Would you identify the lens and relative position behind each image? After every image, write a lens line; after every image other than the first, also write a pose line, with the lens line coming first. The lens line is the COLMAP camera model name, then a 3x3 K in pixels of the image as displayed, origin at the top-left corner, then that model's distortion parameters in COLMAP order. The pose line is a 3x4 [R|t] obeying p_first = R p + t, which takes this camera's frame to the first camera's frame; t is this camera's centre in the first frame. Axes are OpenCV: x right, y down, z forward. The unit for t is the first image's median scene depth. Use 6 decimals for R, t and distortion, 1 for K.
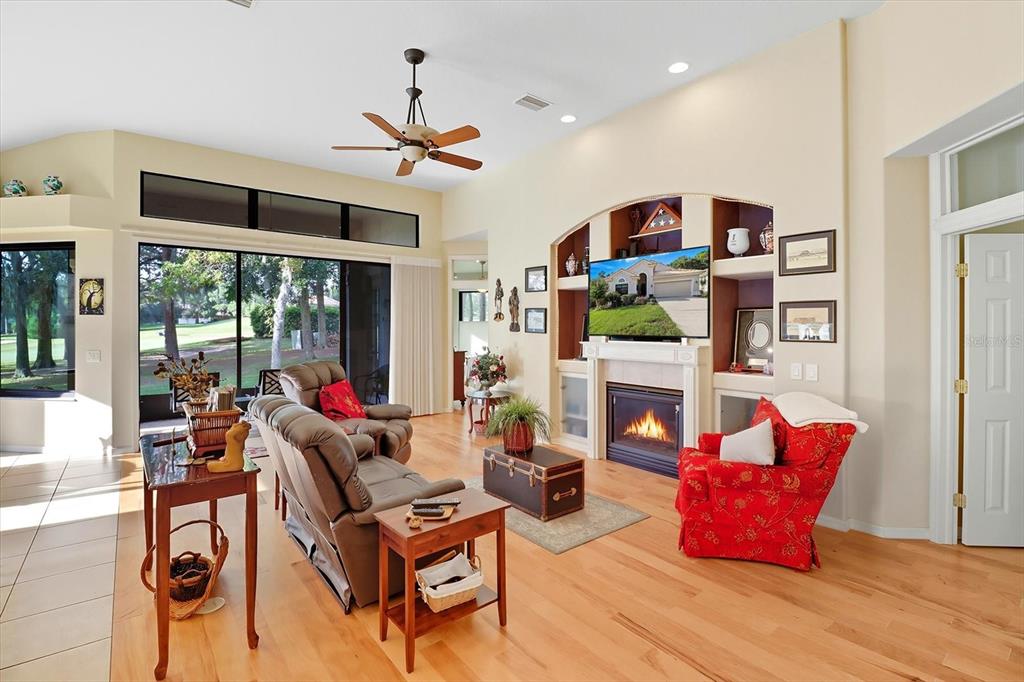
lens RADIAL K [[482.0, 0, 511.7], [0, 482.0, 328.9], [0, 0, 1]] dist [-0.001727, -0.000543]
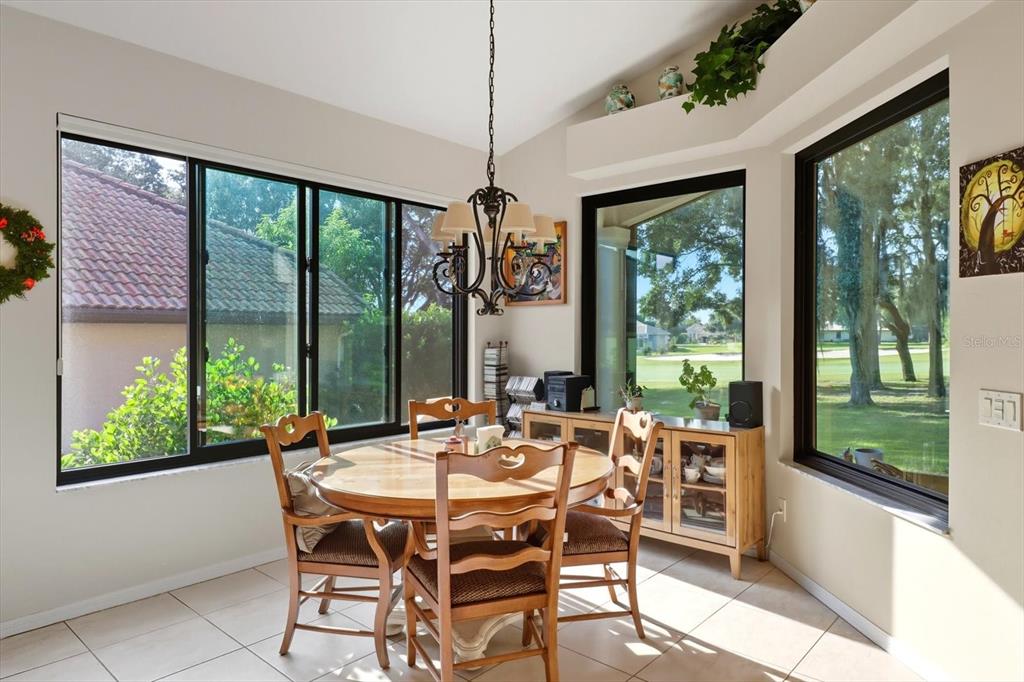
lens RADIAL K [[642.2, 0, 512.0], [0, 642.2, 322.0], [0, 0, 1]] dist [-0.001671, -0.000616]
pose [[0.167598, -0.018051, -0.985690, -0.482696], [-0.007921, 0.999775, -0.019656, 0.009547], [0.985824, 0.011102, 0.167417, 0.579840]]
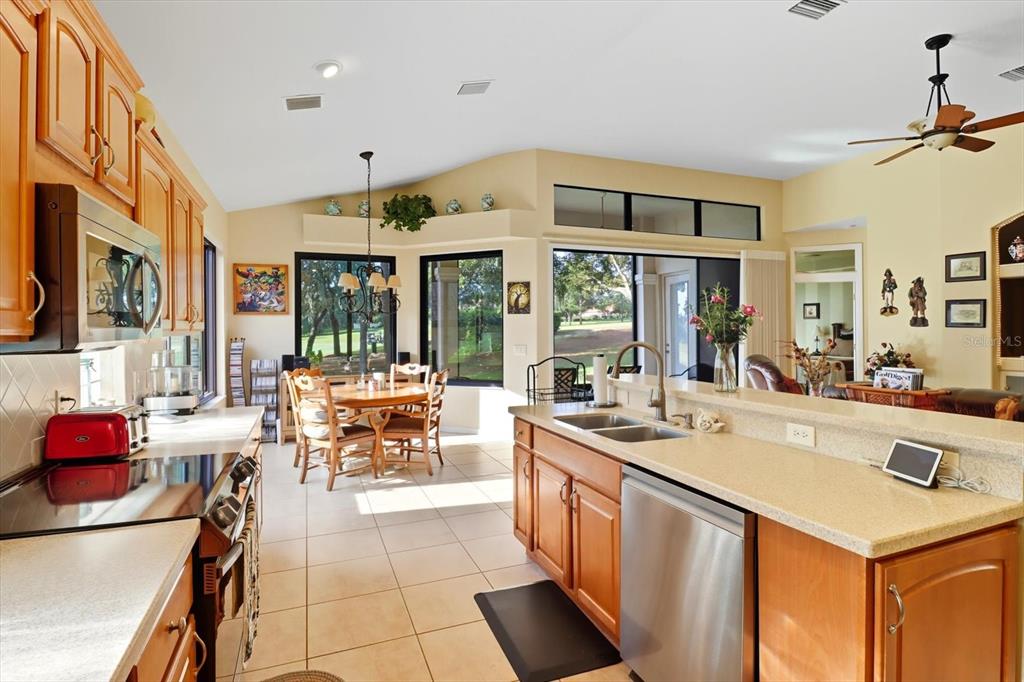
lens RADIAL K [[525.0, 0, 514.2], [0, 525.0, 325.8], [0, 0, 1]] dist [-0.002657, -0.000932]
pose [[0.959111, -0.009349, -0.282875, -0.486694], [0.006041, 0.999903, -0.012566, 0.012995], [0.282965, 0.010344, 0.959075, -0.172041]]
